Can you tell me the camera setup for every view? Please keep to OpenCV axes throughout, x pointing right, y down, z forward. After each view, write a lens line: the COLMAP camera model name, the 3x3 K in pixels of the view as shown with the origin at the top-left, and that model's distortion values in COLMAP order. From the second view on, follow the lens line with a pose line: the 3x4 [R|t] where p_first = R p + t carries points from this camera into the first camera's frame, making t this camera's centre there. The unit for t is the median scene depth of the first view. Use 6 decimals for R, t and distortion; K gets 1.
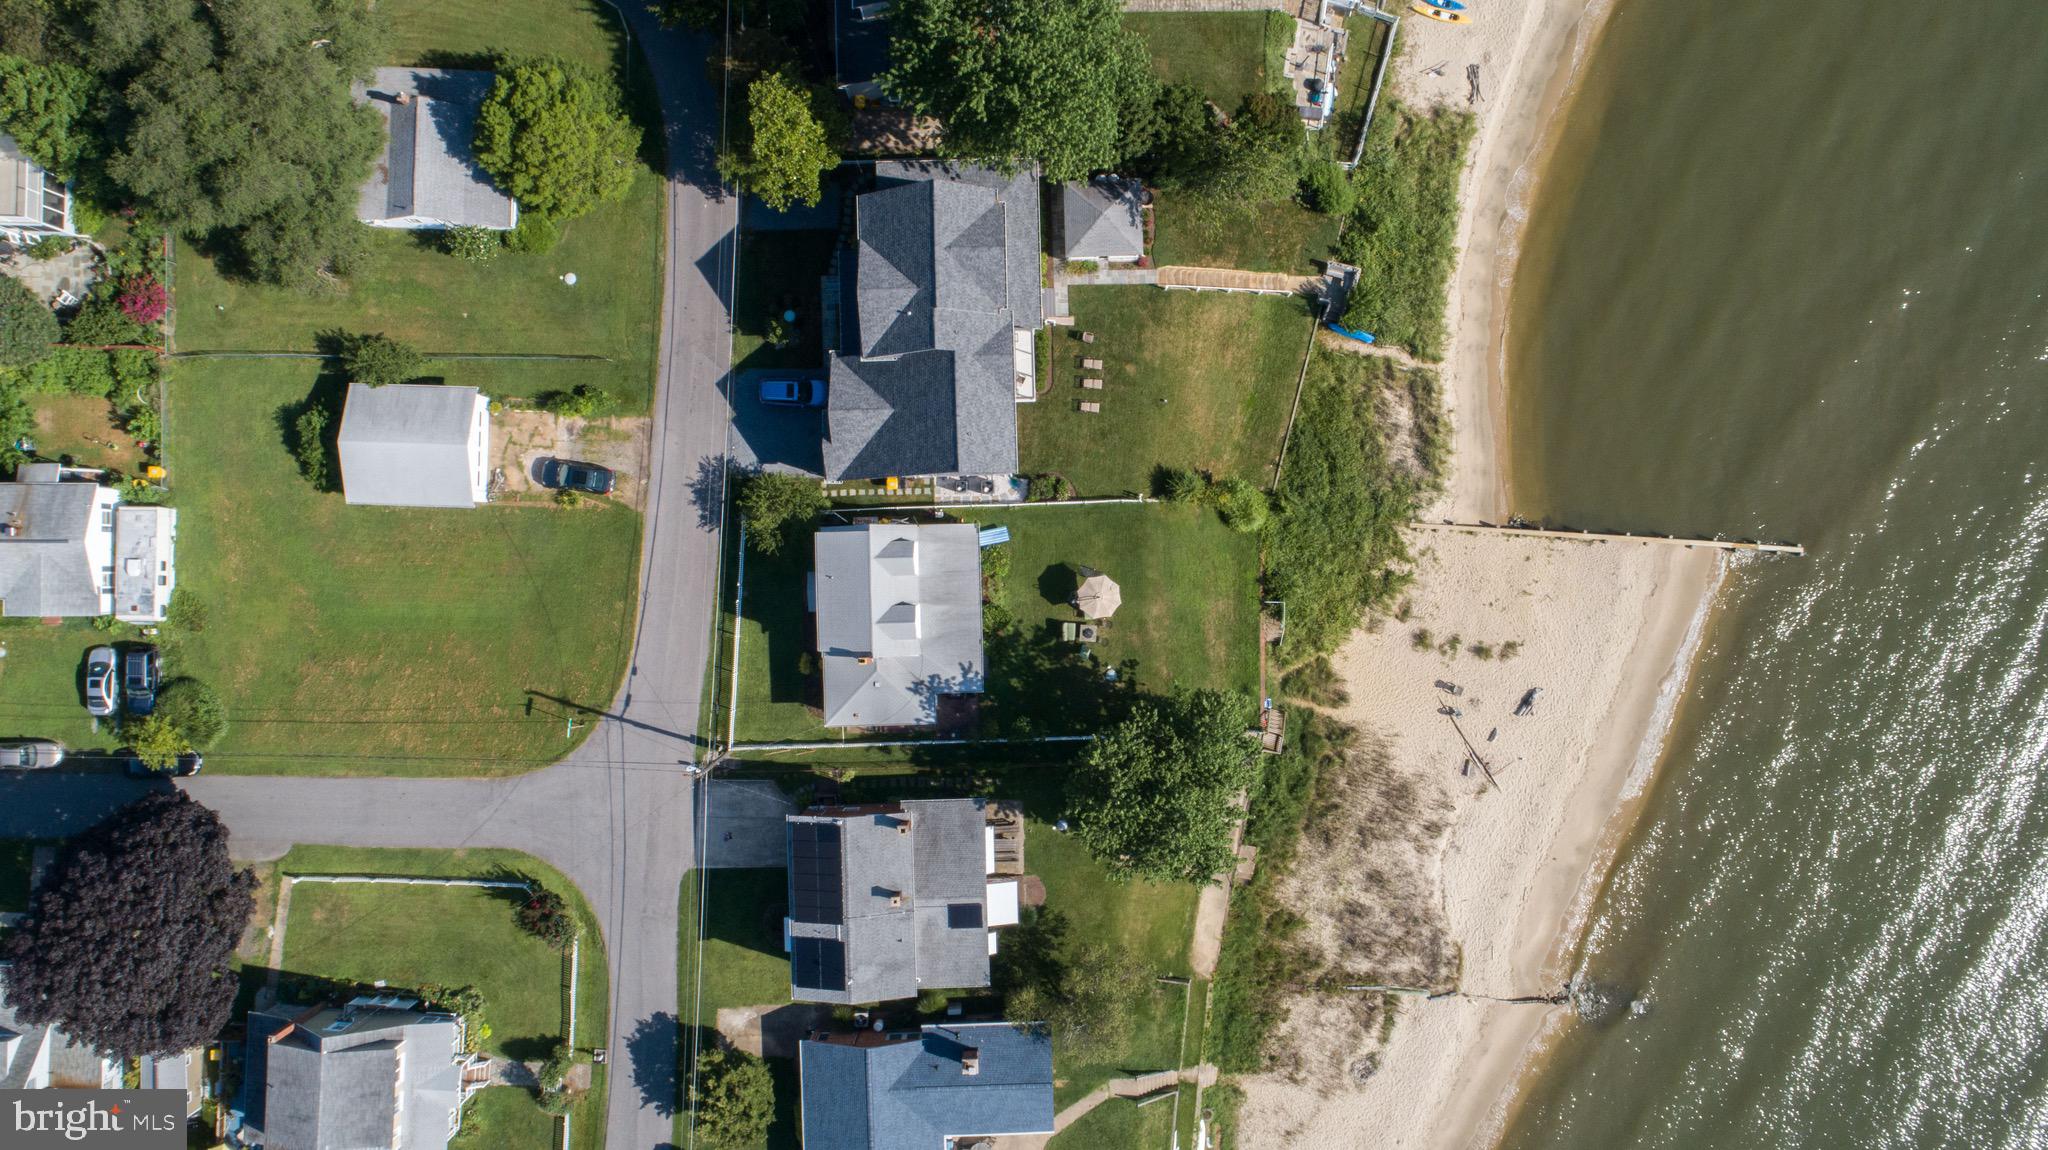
lens RADIAL K [[1380.4, 0, 1026.7], [0, 1380.4, 574.2], [0, 0, 1]] dist [-0.002744, -0.000116]
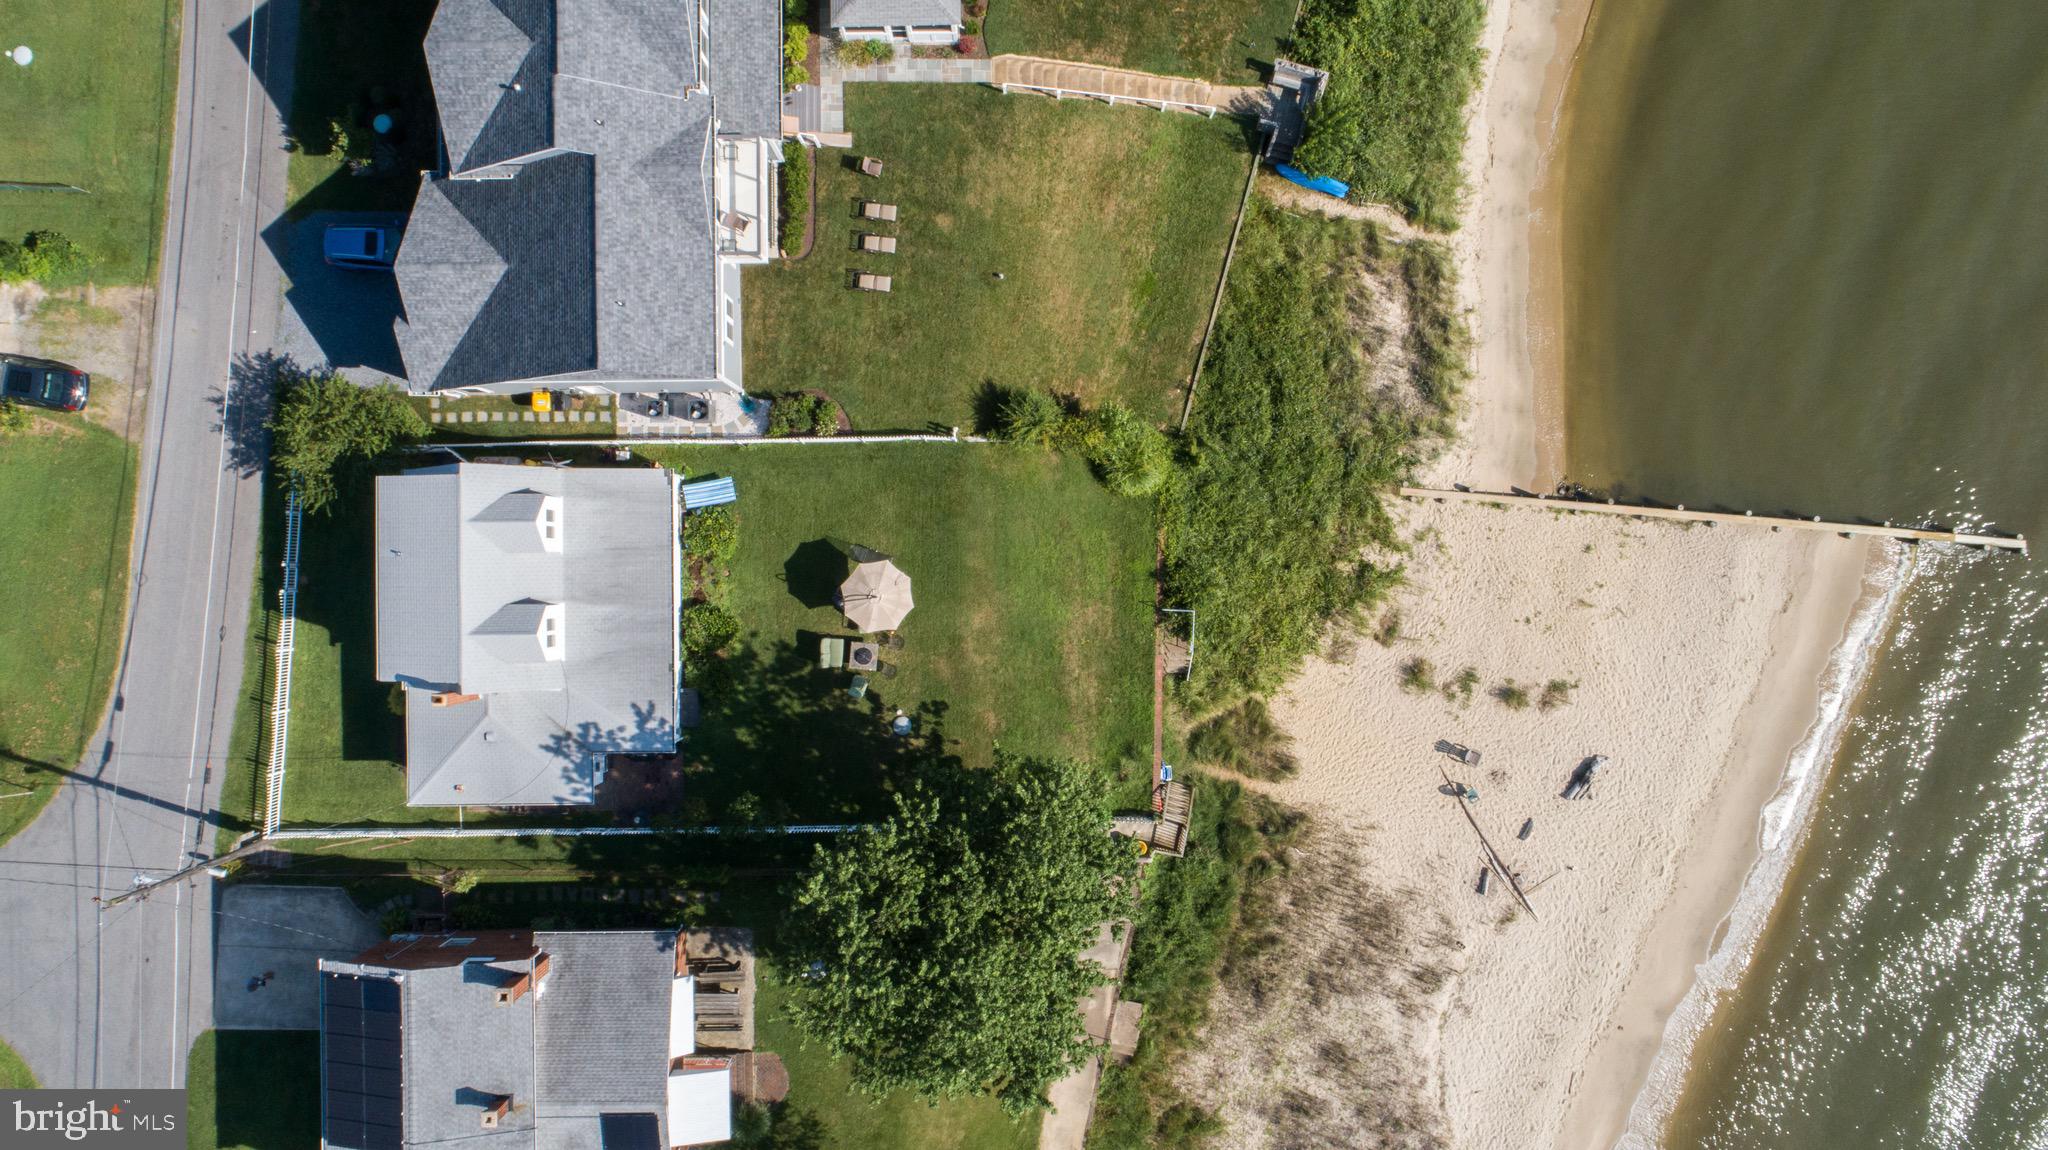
lens RADIAL K [[1380.4, 0, 1022.2], [0, 1380.4, 577.9], [0, 0, 1]] dist [-0.002744, -0.000116]
pose [[0.999812, 0.019135, -0.002985, 0.114484], [-0.019128, 0.999814, 0.002281, 0.005774], [0.003028, -0.002224, 0.999993, 0.392808]]
